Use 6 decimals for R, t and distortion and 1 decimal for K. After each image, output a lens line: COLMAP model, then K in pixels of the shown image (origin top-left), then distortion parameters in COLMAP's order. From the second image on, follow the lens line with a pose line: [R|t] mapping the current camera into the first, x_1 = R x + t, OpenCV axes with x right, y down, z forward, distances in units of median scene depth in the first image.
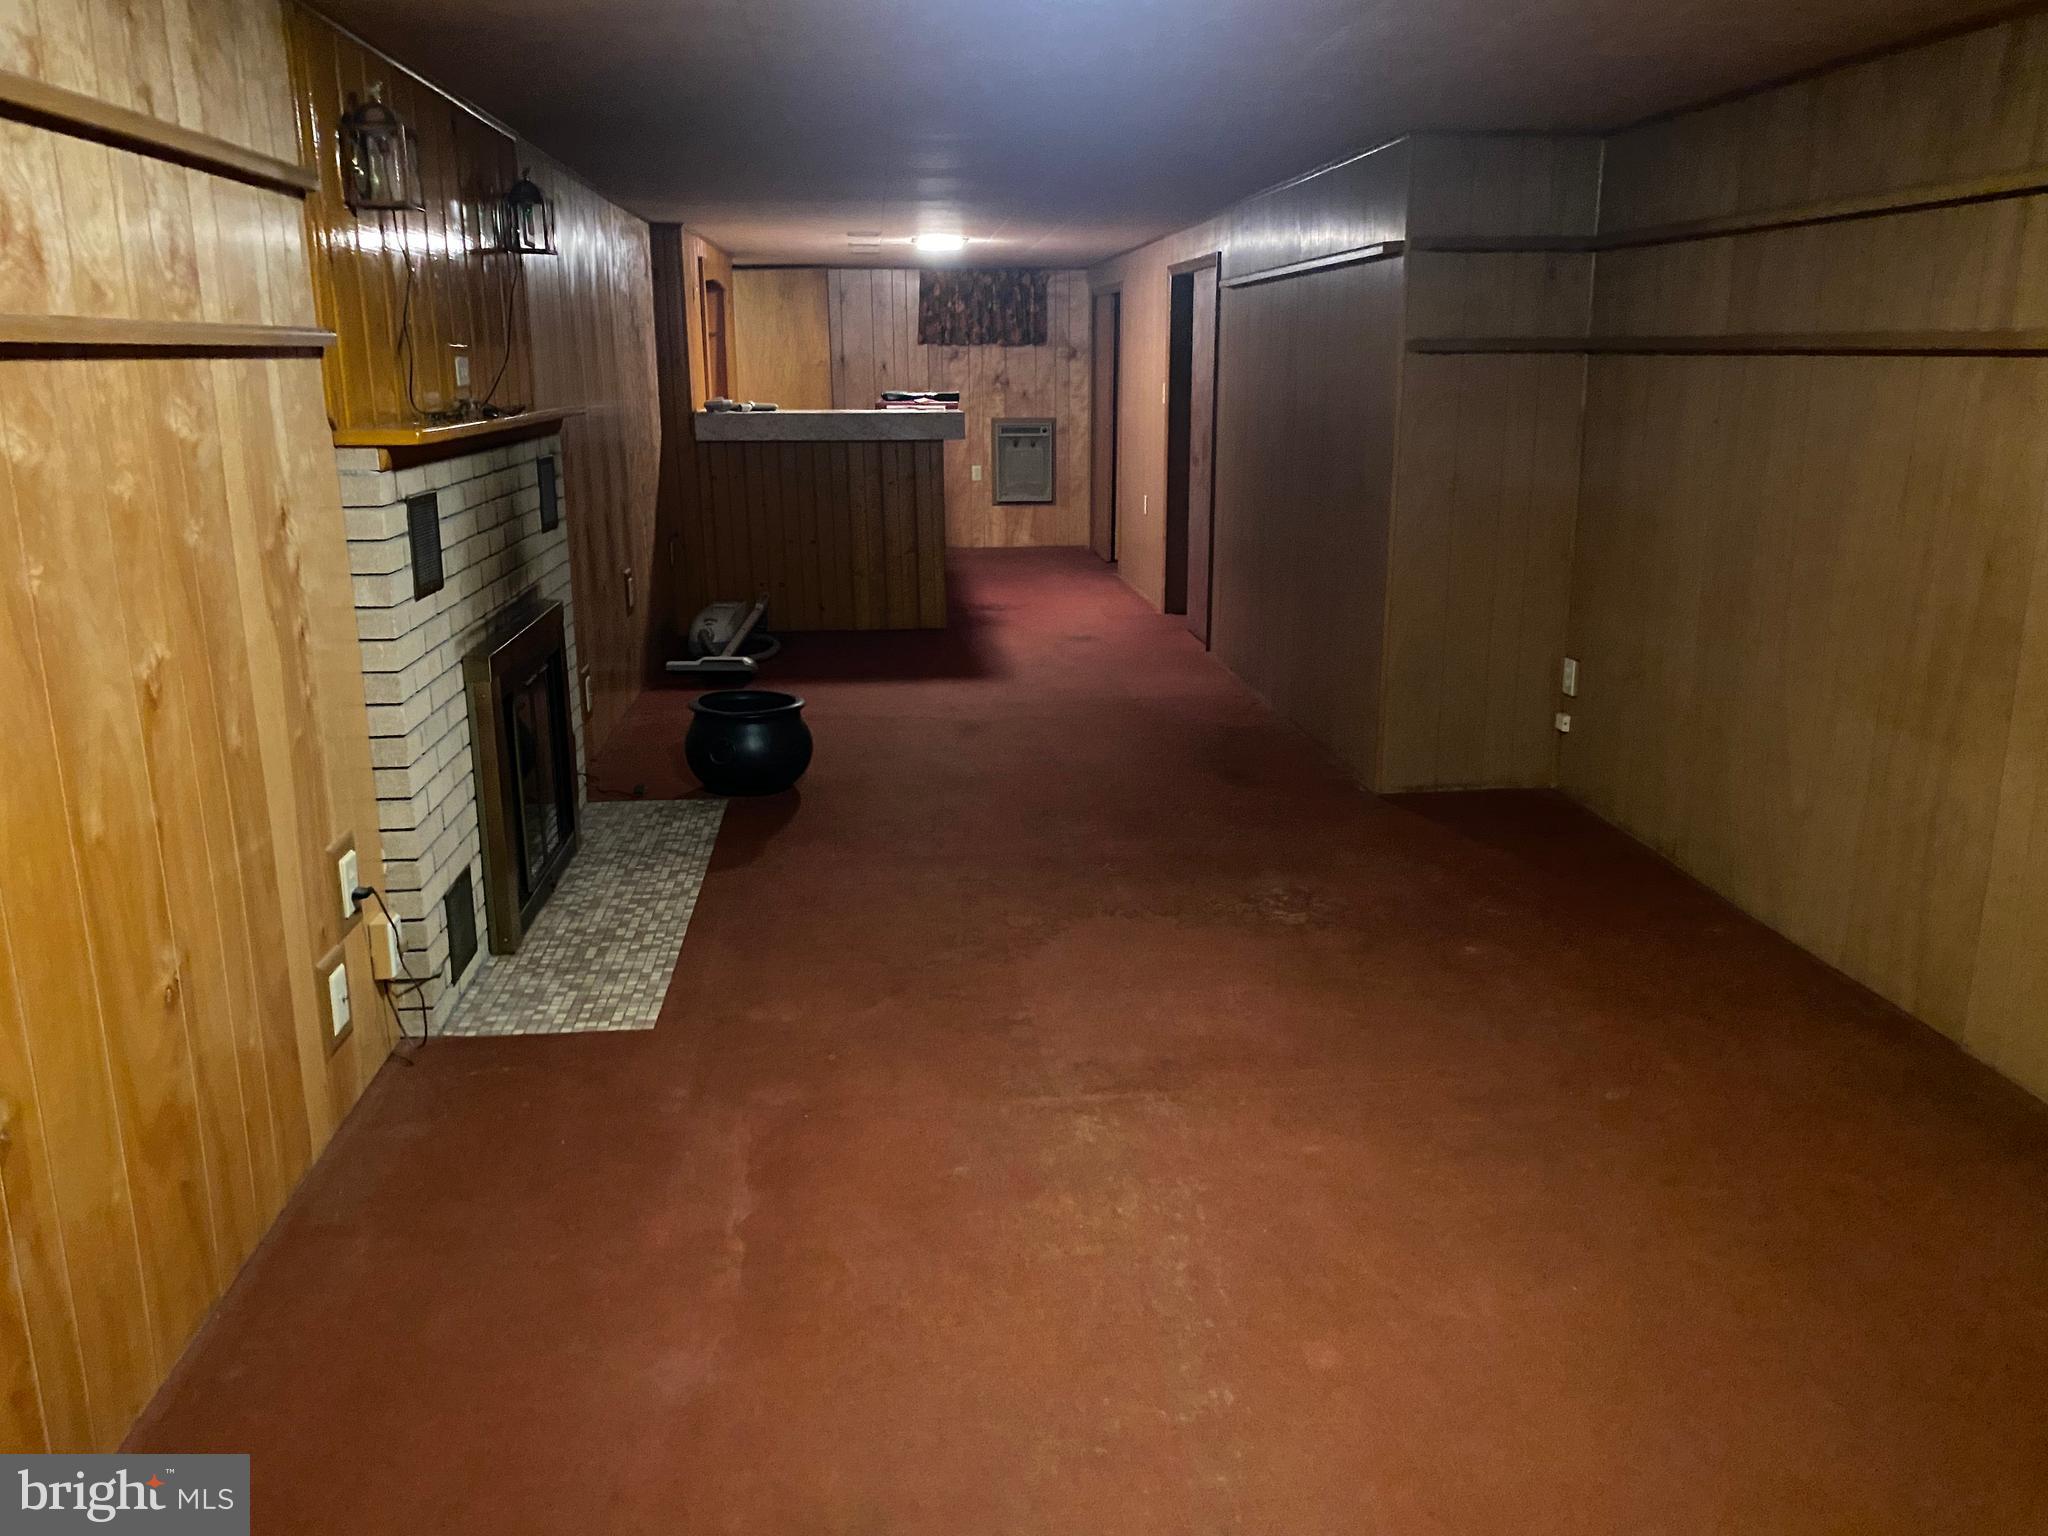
lens RADIAL K [[1575.1, 0, 1027.1], [0, 1575.1, 768.0], [0, 0, 1]] dist [0.044763, -0.060760]
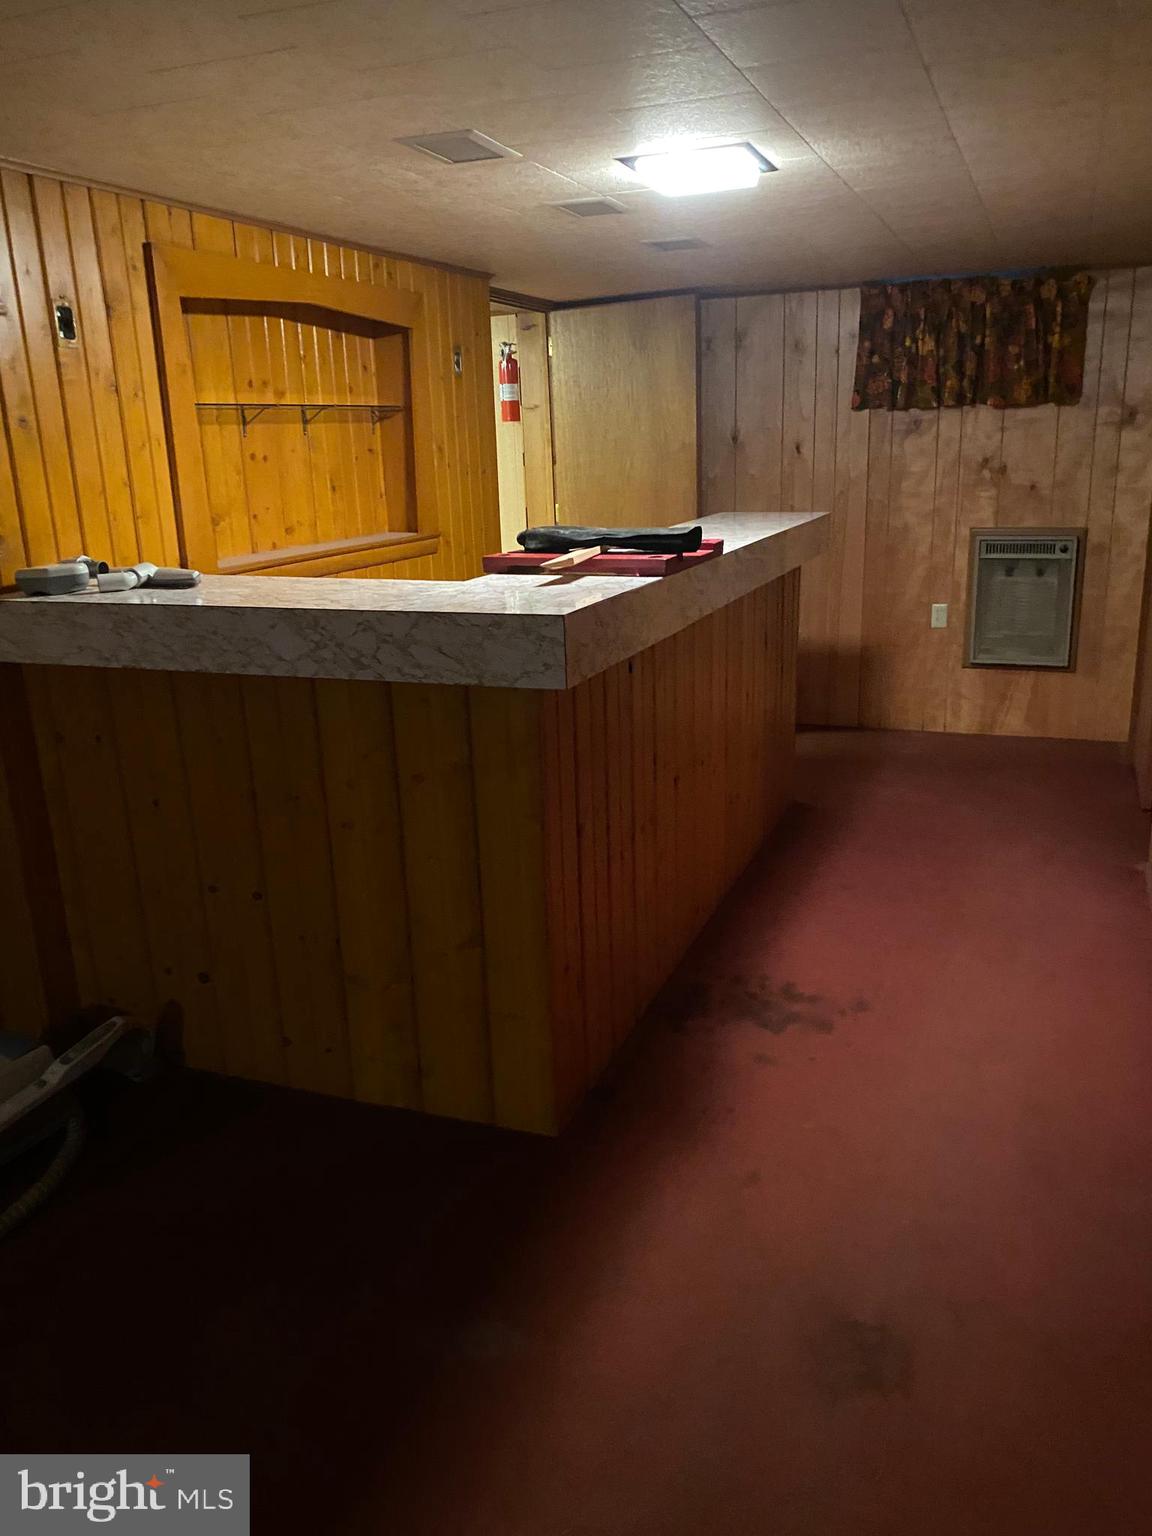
lens RADIAL K [[1181.3, 0, 571.2], [0, 1181.3, 757.9], [0, 0, 1]] dist [0.044763, -0.060760]
pose [[0.888719, 0.098809, -0.447677, 0.054778], [-0.088911, 0.995105, 0.043132, -0.141565], [0.449748, 0.001471, 0.893154, 0.529547]]
